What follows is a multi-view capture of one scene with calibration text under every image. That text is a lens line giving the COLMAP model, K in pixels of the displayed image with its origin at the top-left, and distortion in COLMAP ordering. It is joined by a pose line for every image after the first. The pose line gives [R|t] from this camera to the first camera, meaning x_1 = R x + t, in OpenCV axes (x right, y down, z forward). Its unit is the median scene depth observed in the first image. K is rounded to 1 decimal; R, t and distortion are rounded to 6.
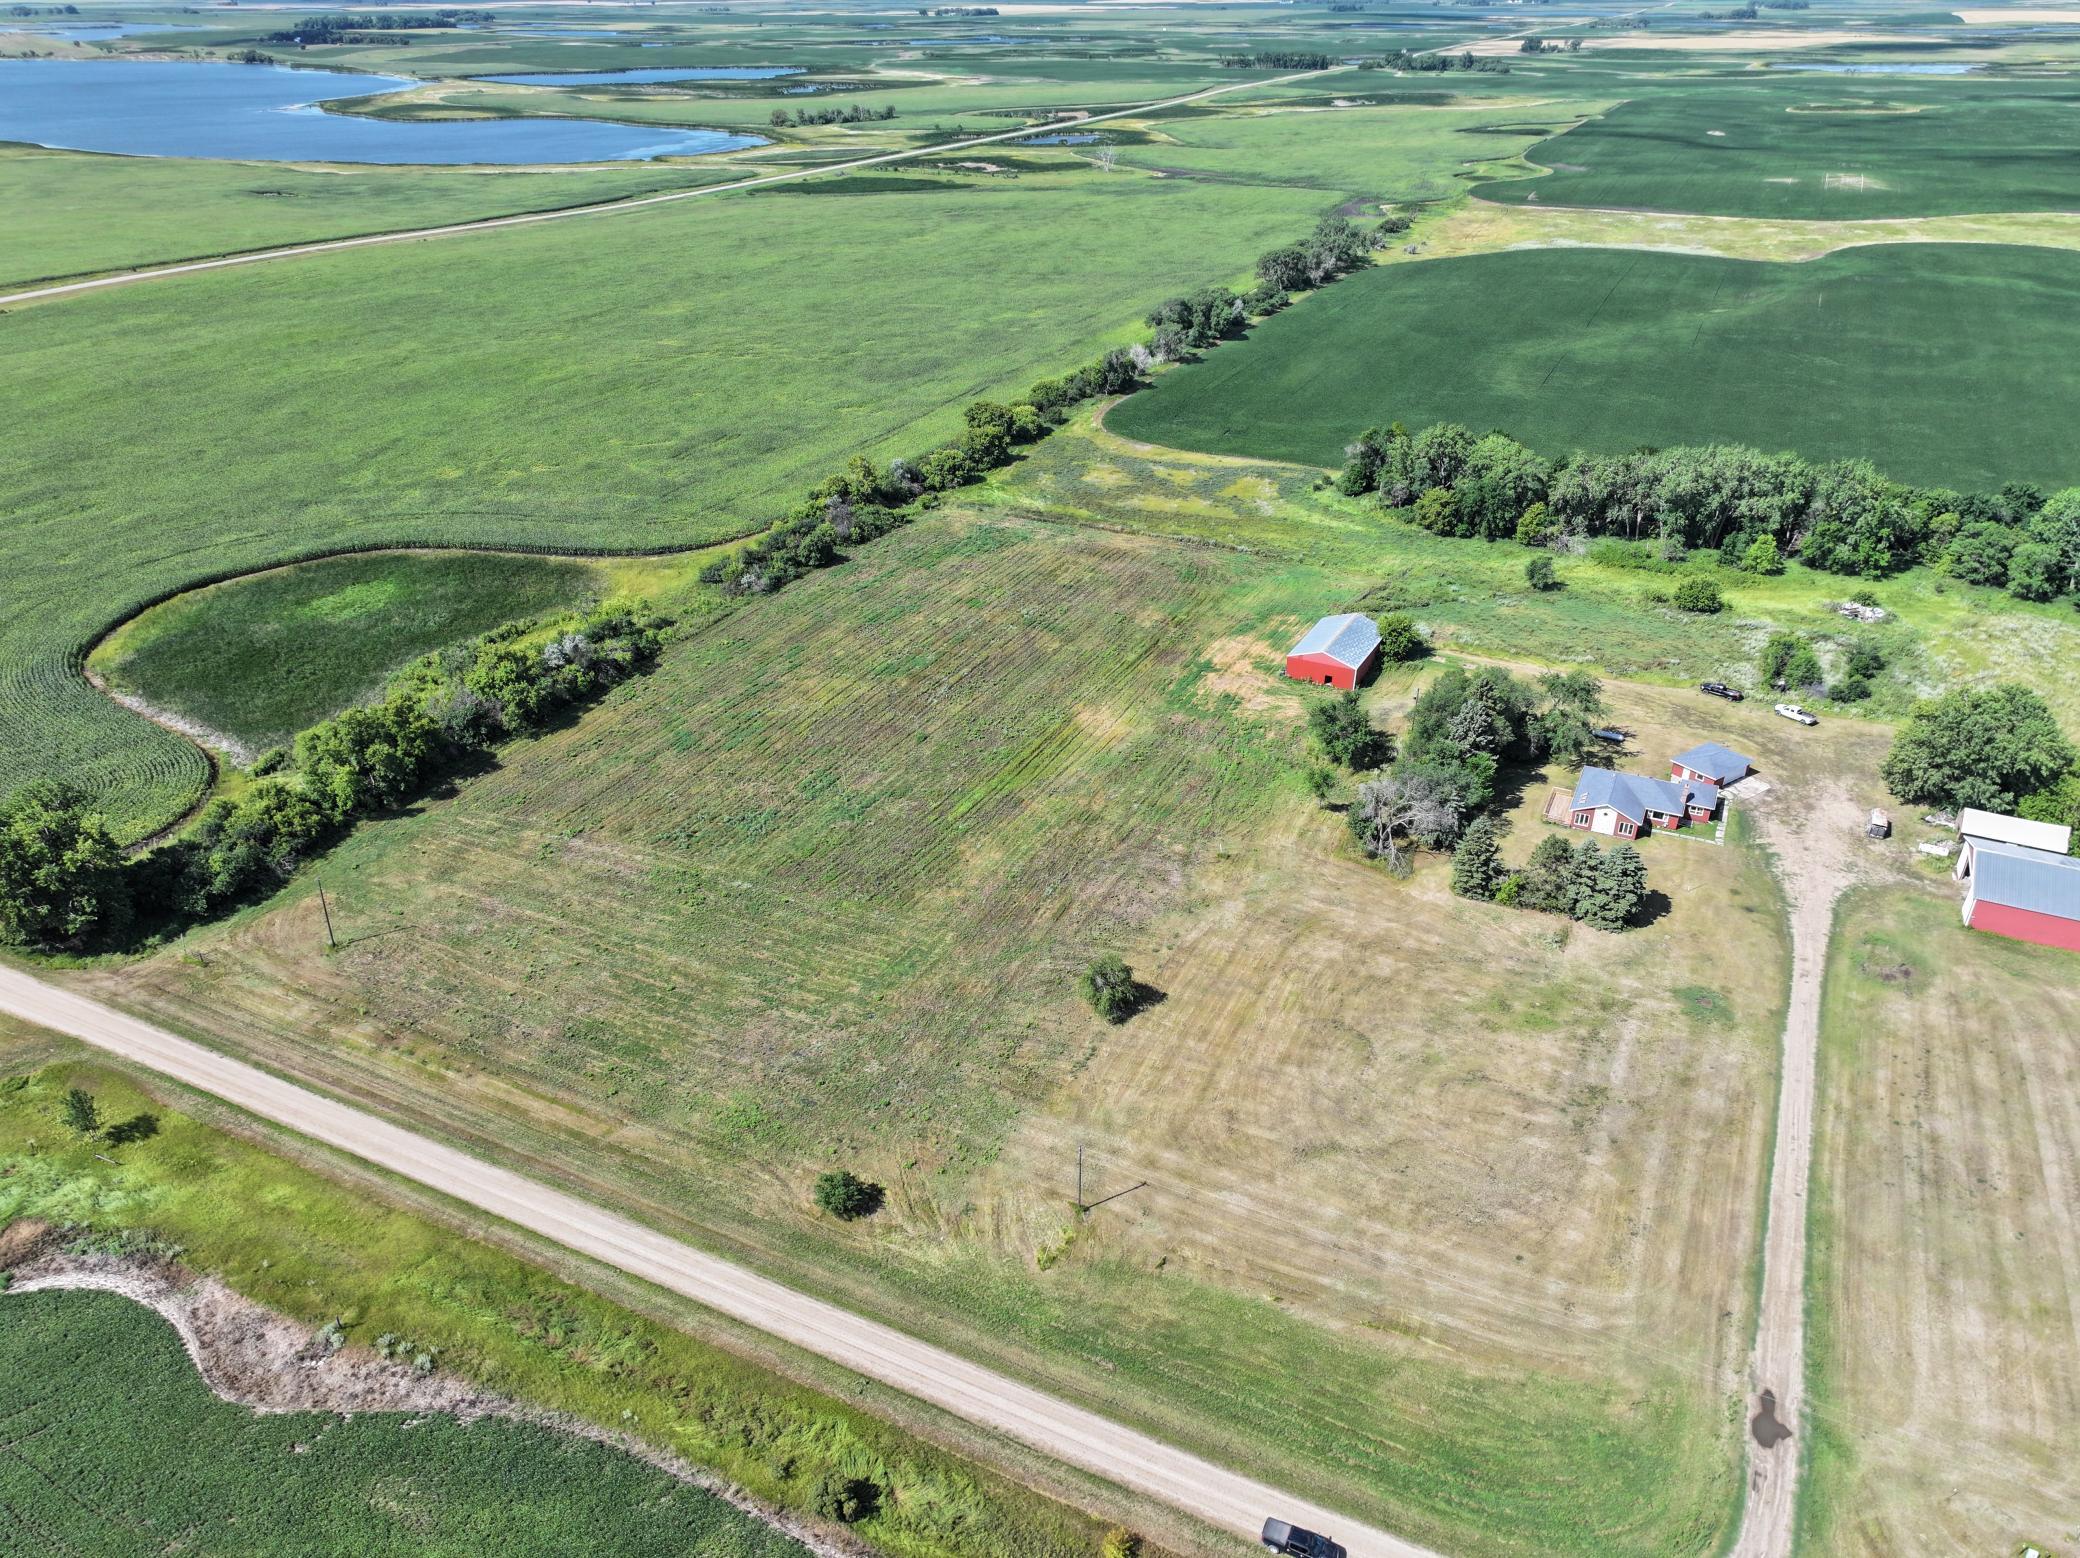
lens RADIAL K [[1463.6, 0, 1043.5], [0, 1463.6, 781.2], [0, 0, 1]] dist [-0.000336, 0.017111]
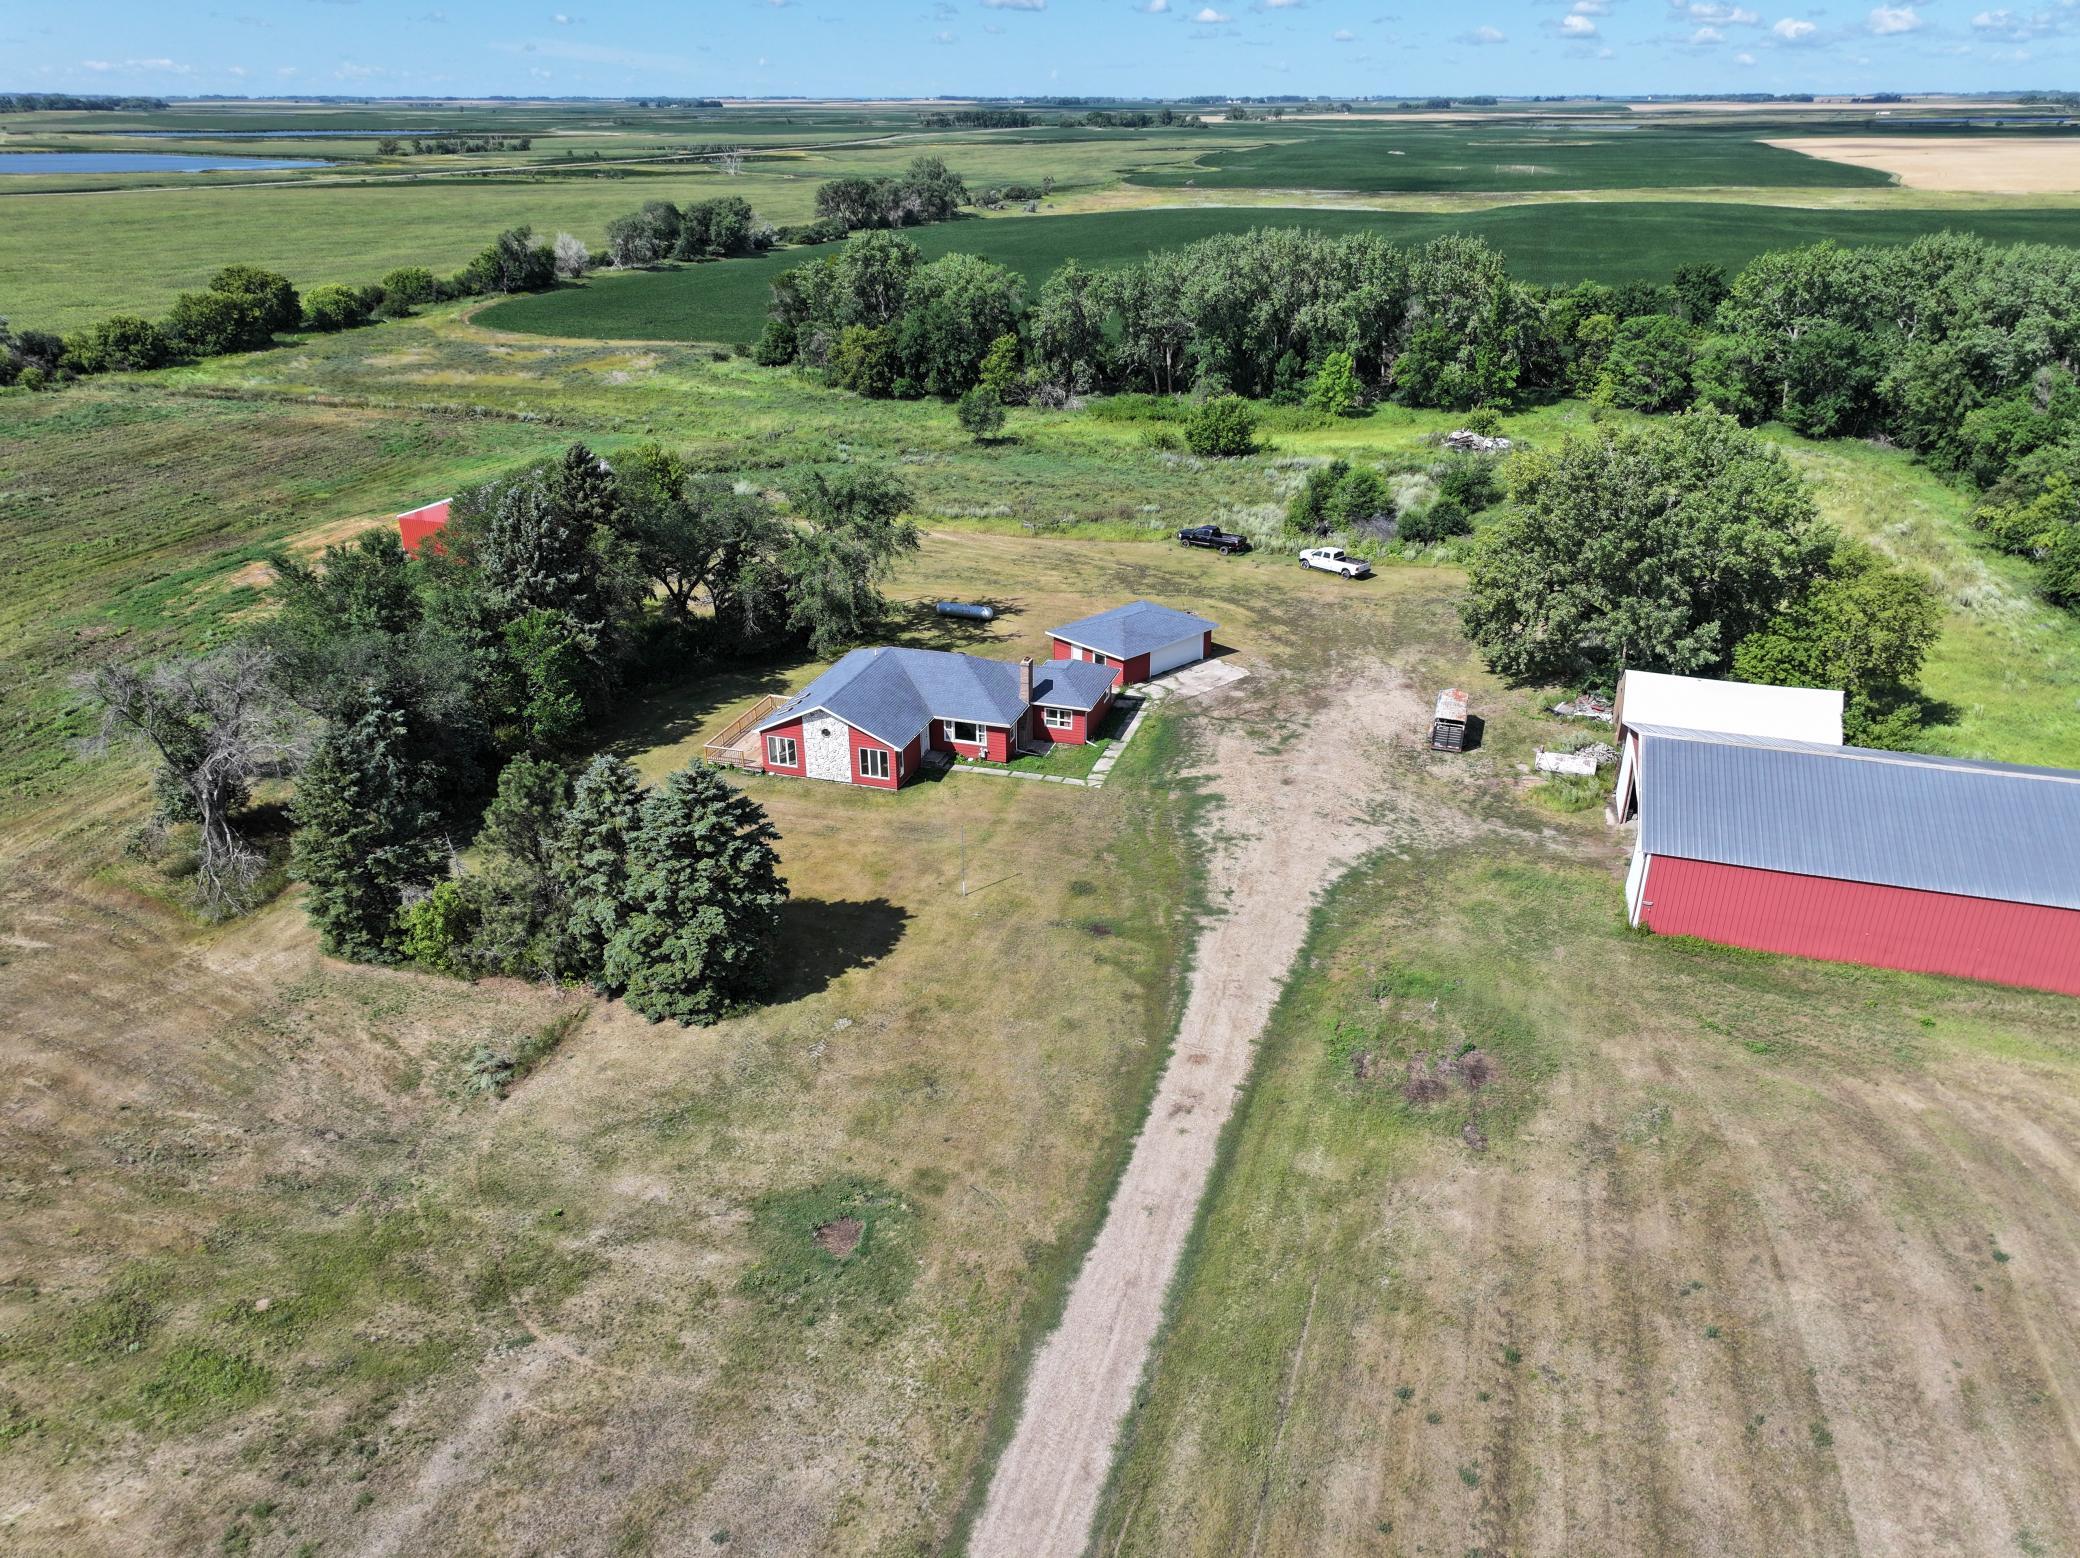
lens RADIAL K [[1463.6, 0, 1043.5], [0, 1463.6, 781.2], [0, 0, 1]] dist [-0.000336, 0.017111]
pose [[0.988486, -0.062741, 0.137694, 0.362007], [0.071542, 0.995636, -0.059929, 0.061552], [-0.133333, 0.069090, 0.988660, 0.543628]]
